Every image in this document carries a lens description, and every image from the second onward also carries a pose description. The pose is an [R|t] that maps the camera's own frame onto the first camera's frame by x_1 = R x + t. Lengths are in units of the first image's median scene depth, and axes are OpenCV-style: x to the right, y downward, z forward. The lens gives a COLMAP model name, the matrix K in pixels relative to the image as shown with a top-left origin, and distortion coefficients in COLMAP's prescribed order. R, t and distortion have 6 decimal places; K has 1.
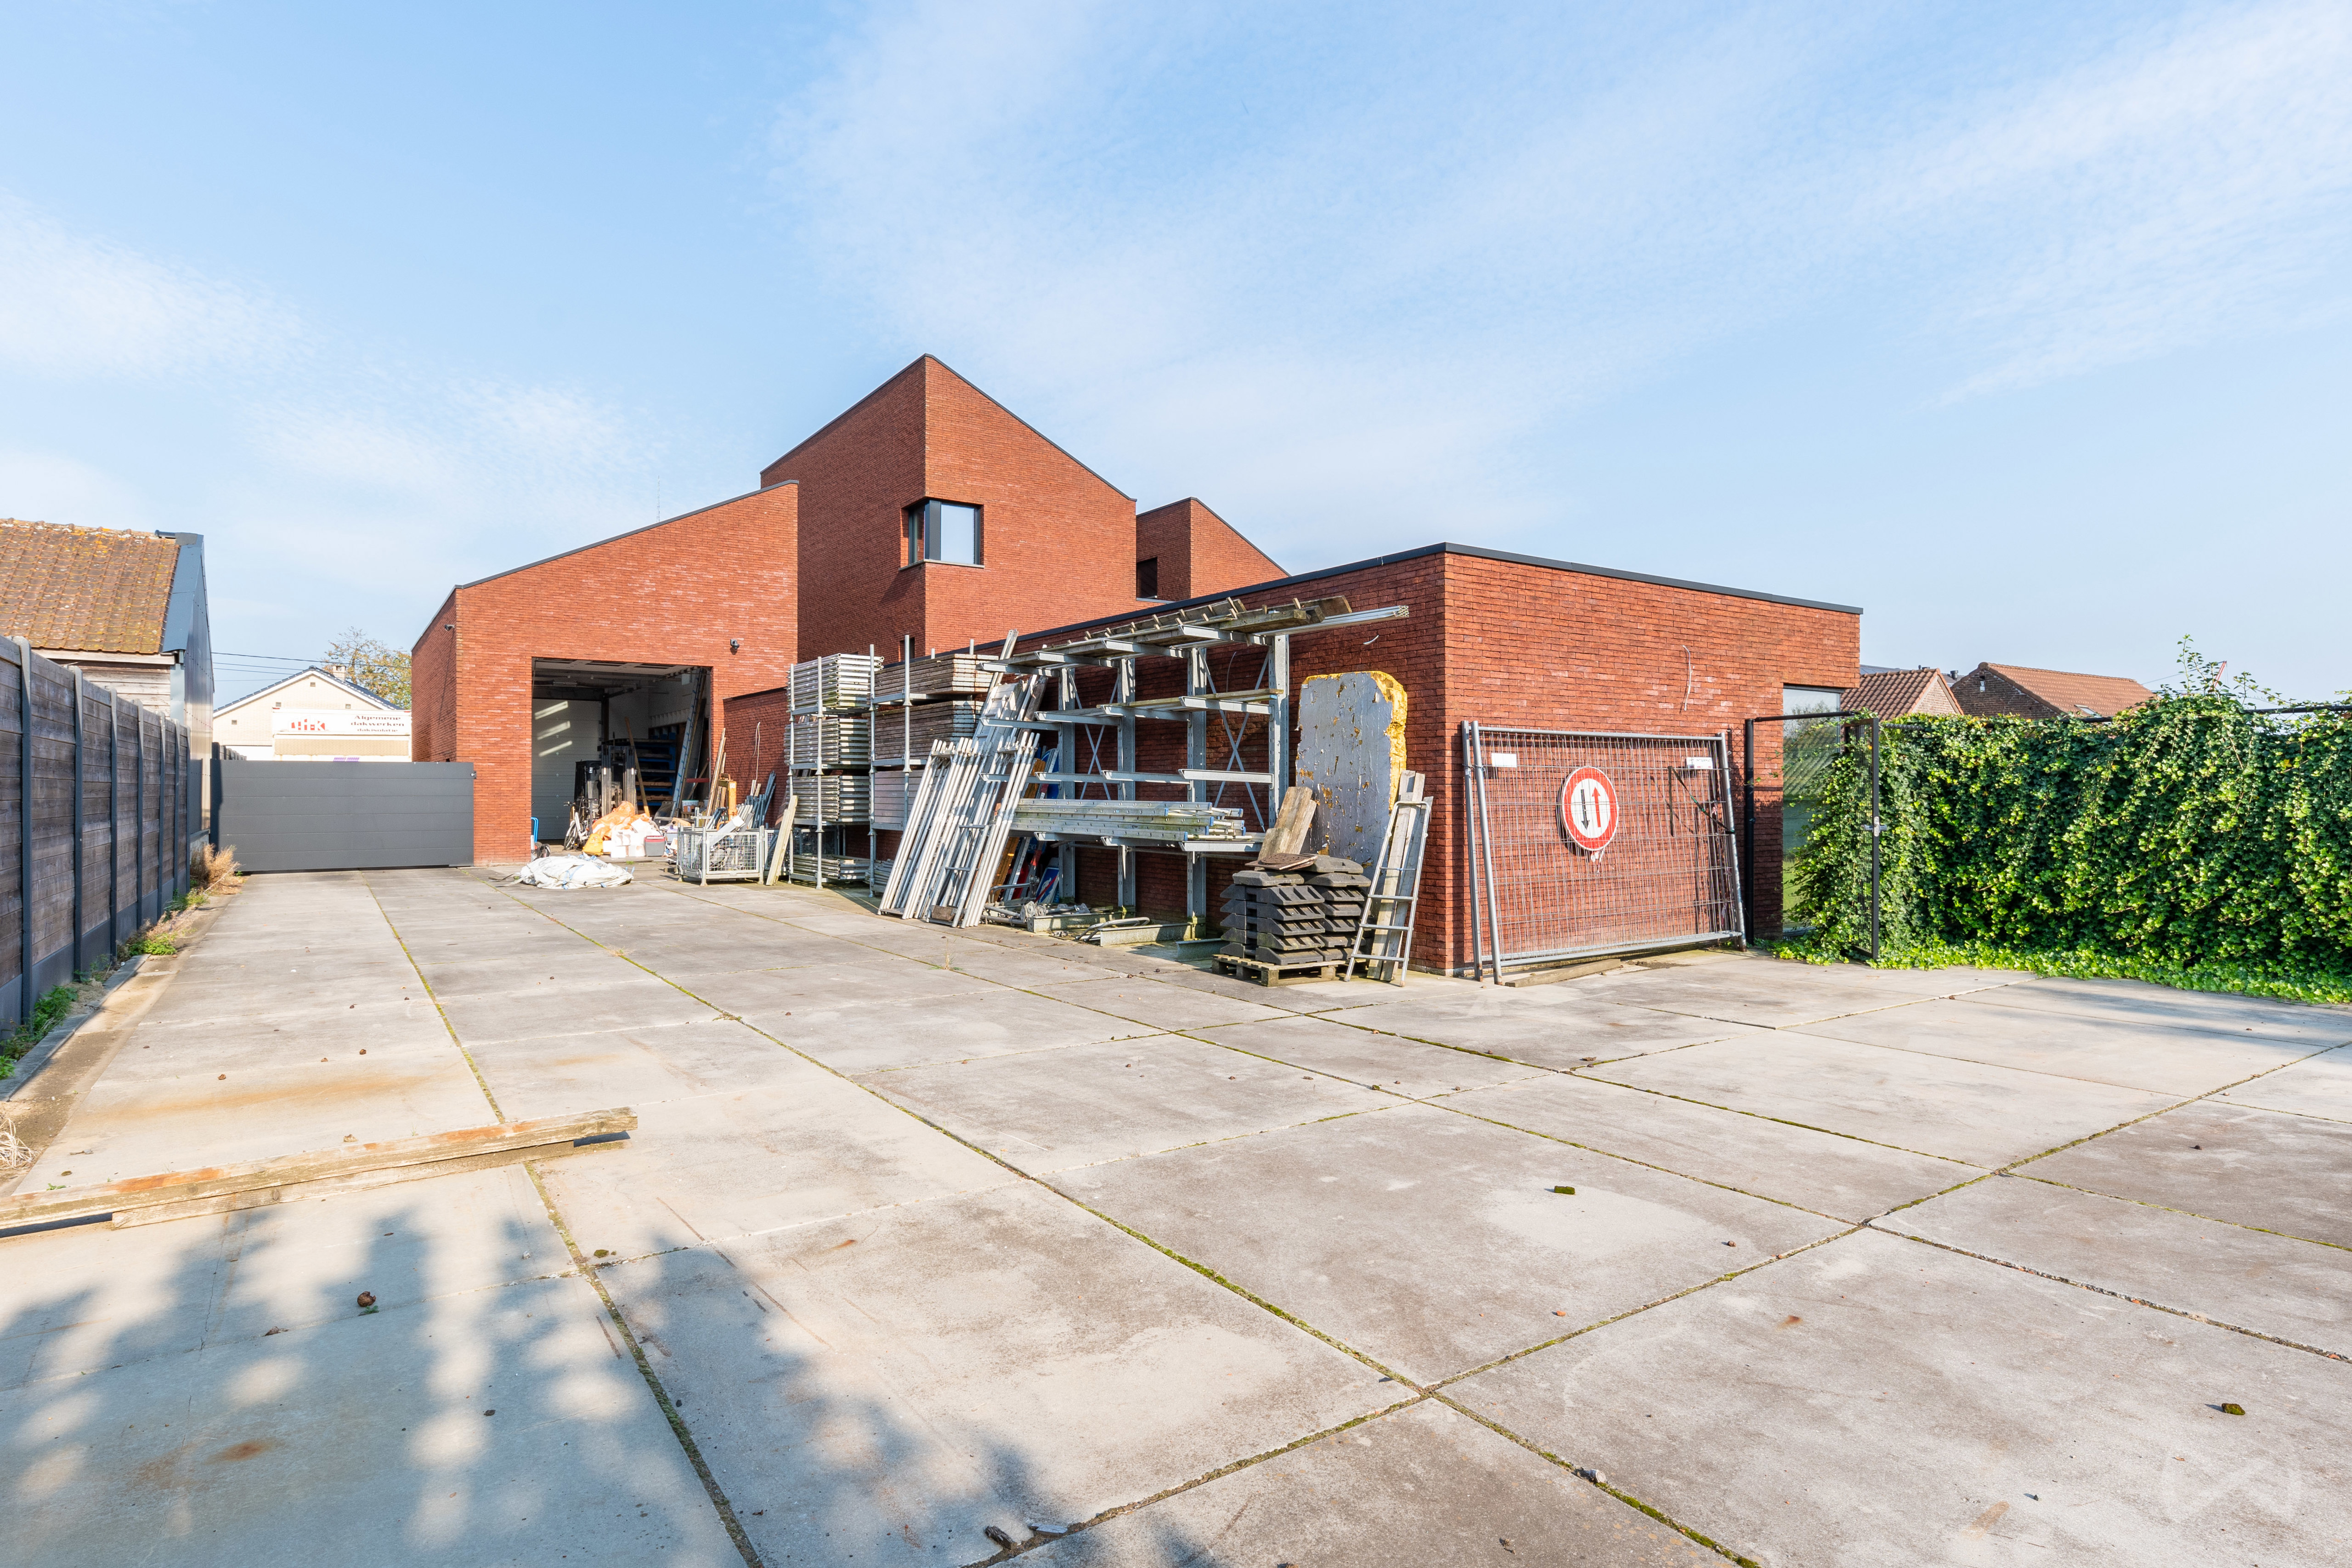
lens RADIAL K [[1247.3, 0, 1166.2], [0, 1247.3, 774.8], [0, 0, 1]] dist [0.013760, 0.002465]
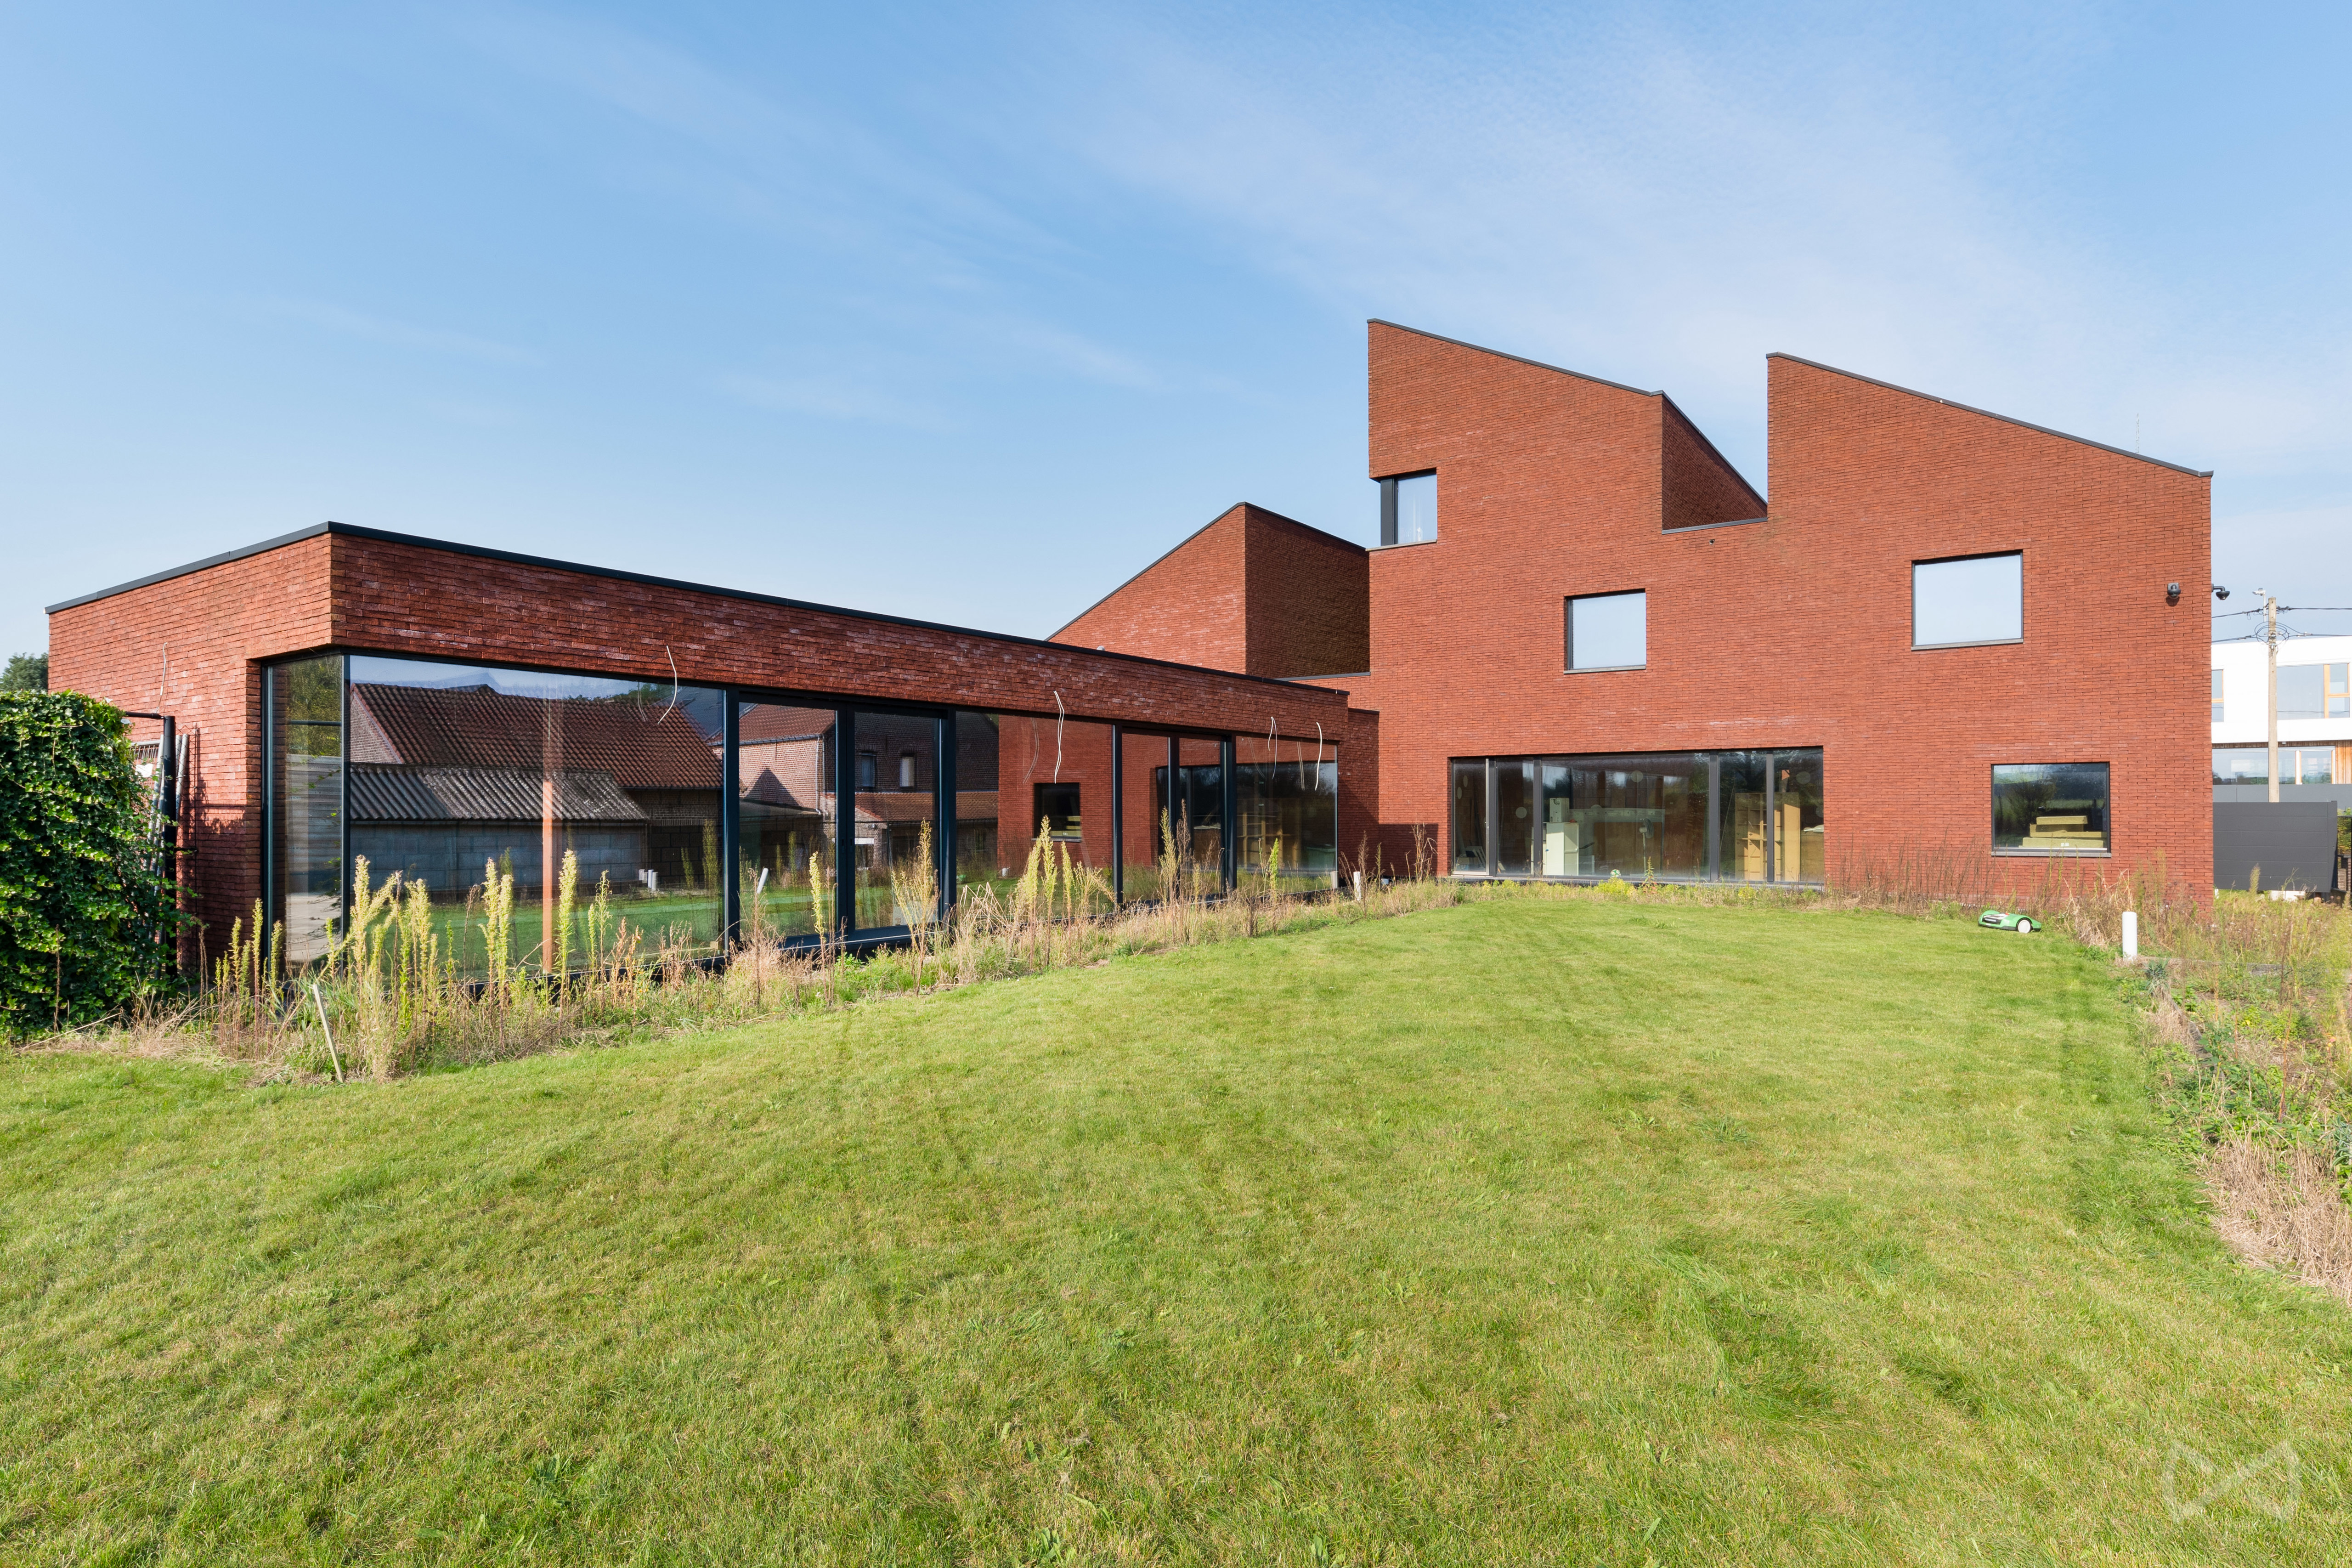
lens RADIAL K [[1247.3, 0, 1162.4], [0, 1247.3, 786.1], [0, 0, 1]] dist [0.013760, 0.002465]
pose [[0.358743, -0.015345, -0.933310, 0.611015], [0.015492, 0.999825, -0.010484, 0.006994], [0.933308, -0.010698, 0.358918, 0.548330]]
